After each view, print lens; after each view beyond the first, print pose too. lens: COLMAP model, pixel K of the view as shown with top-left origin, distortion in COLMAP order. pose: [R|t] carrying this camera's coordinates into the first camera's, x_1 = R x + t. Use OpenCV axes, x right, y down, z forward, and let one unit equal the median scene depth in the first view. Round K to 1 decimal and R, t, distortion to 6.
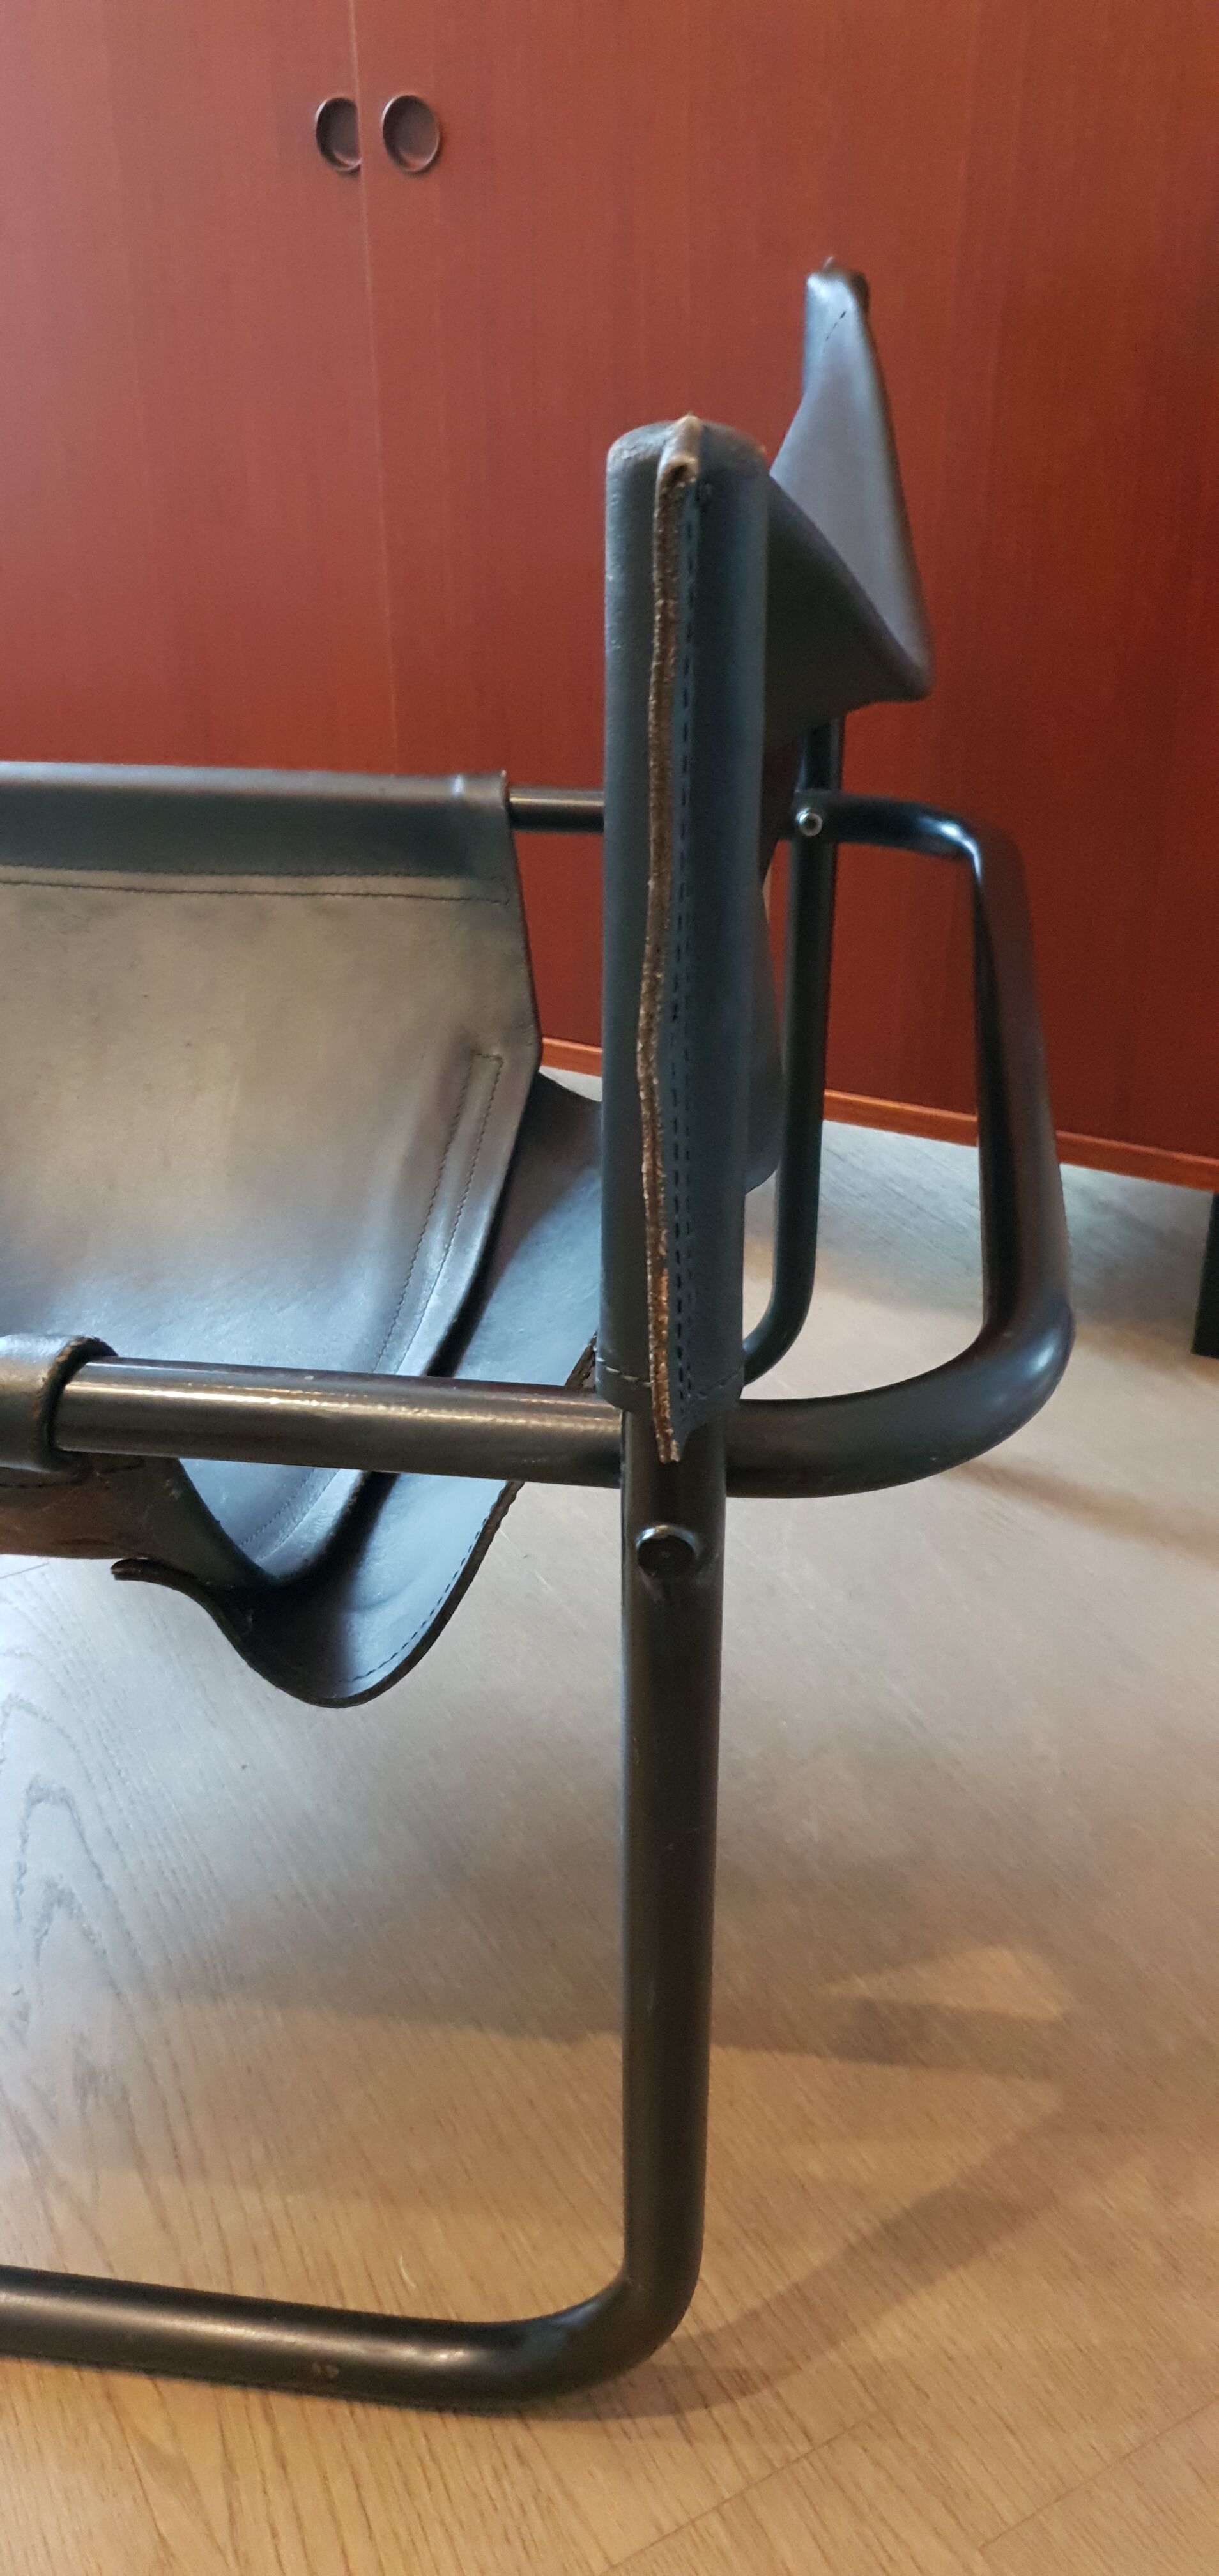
lens RADIAL K [[2054.1, 0, 597.0], [0, 2054.1, 1299.3], [0, 0, 1]] dist [-0.020539, 0.059090]
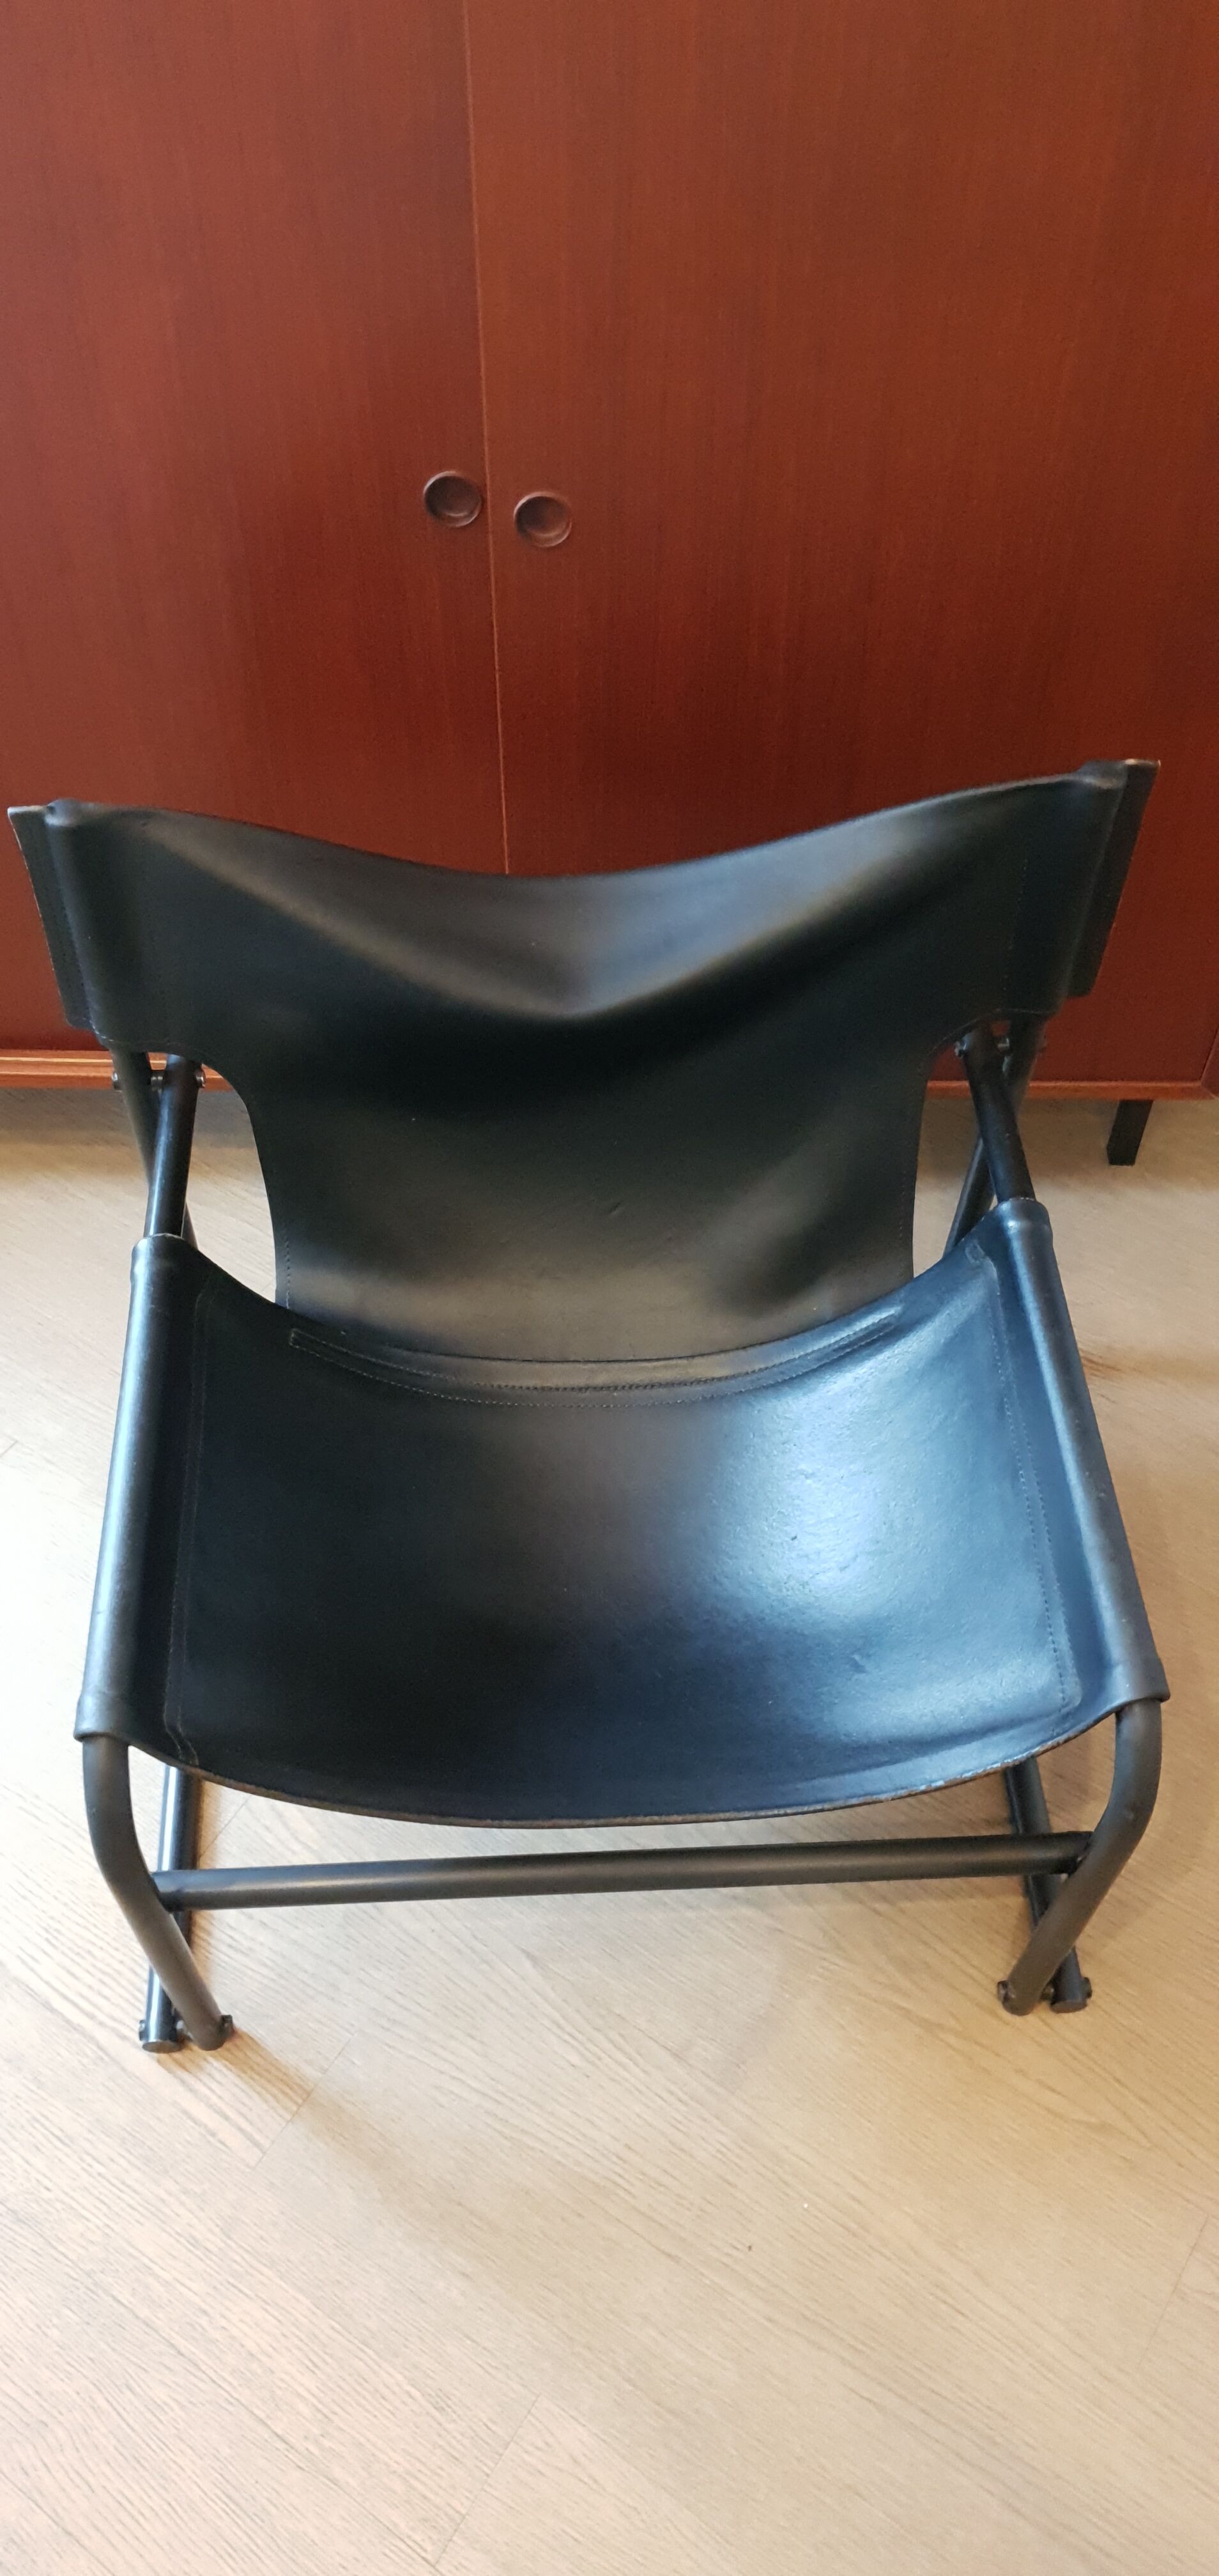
lens RADIAL K [[2054.1, 0, 555.6], [0, 2054.1, 1298.9], [0, 0, 1]] dist [-0.020539, 0.059090]
pose [[0.893925, -0.354750, 0.273956, -0.883853], [0.214200, 0.875014, 0.434129, -1.071519], [-0.393722, -0.329397, 0.858184, -0.253679]]
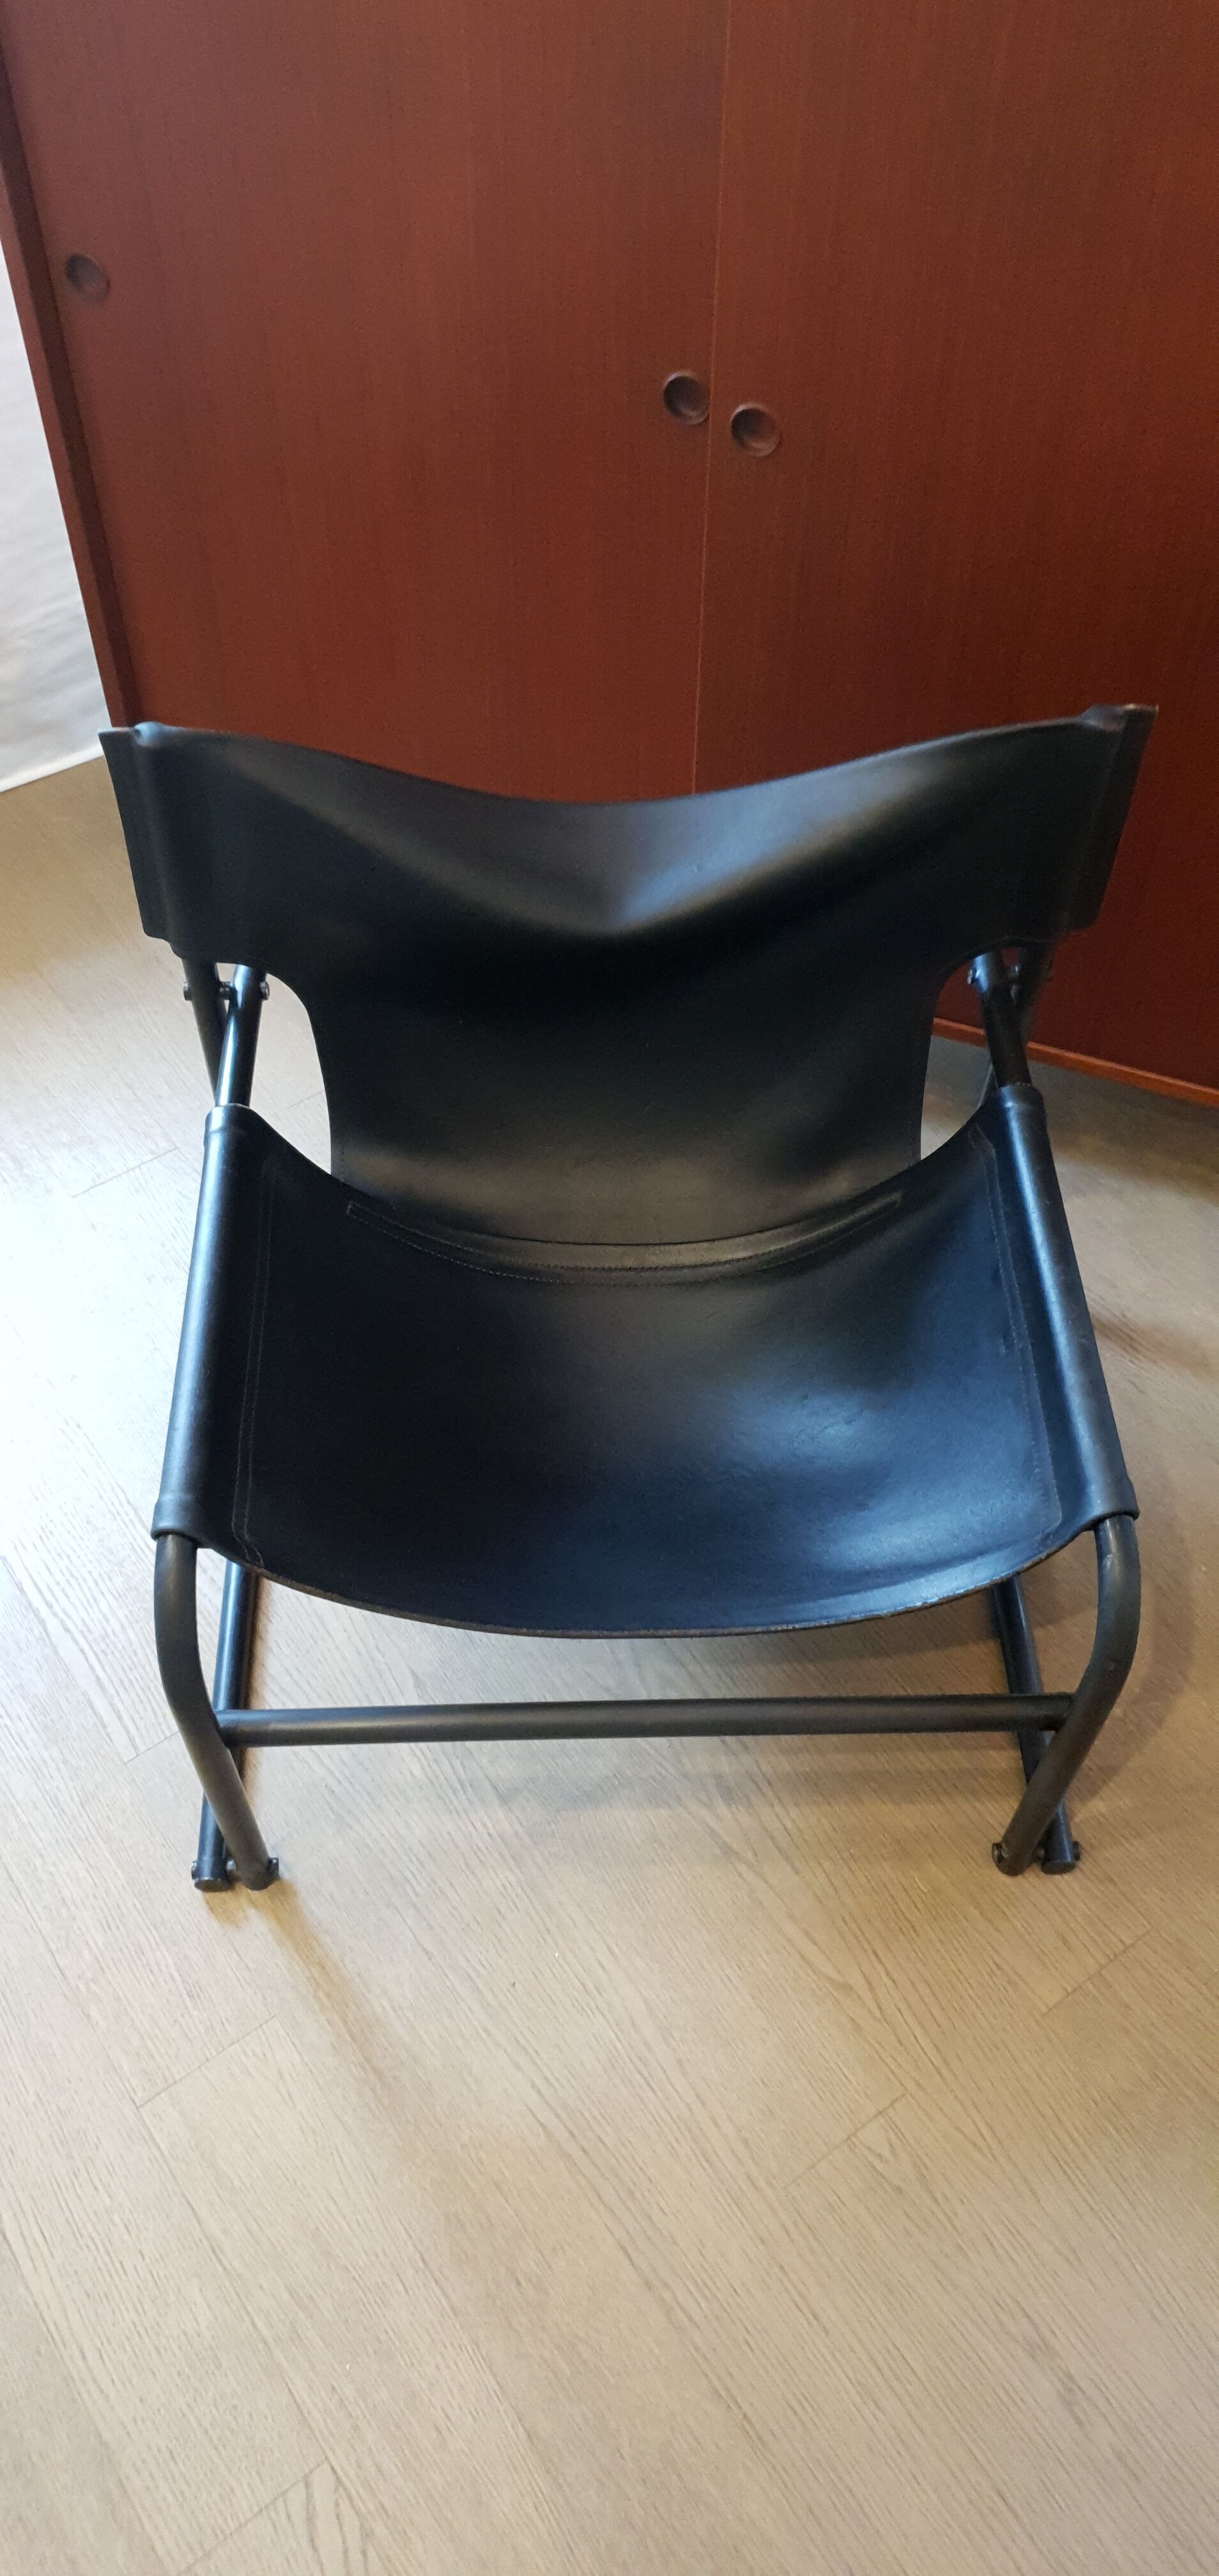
lens RADIAL K [[2054.1, 0, 590.8], [0, 2054.1, 1264.2], [0, 0, 1]] dist [-0.020539, 0.059090]
pose [[0.993359, -0.084893, 0.077661, -0.533742], [0.046711, 0.914410, 0.402085, -0.956448], [-0.105148, -0.395787, 0.912303, -0.621842]]
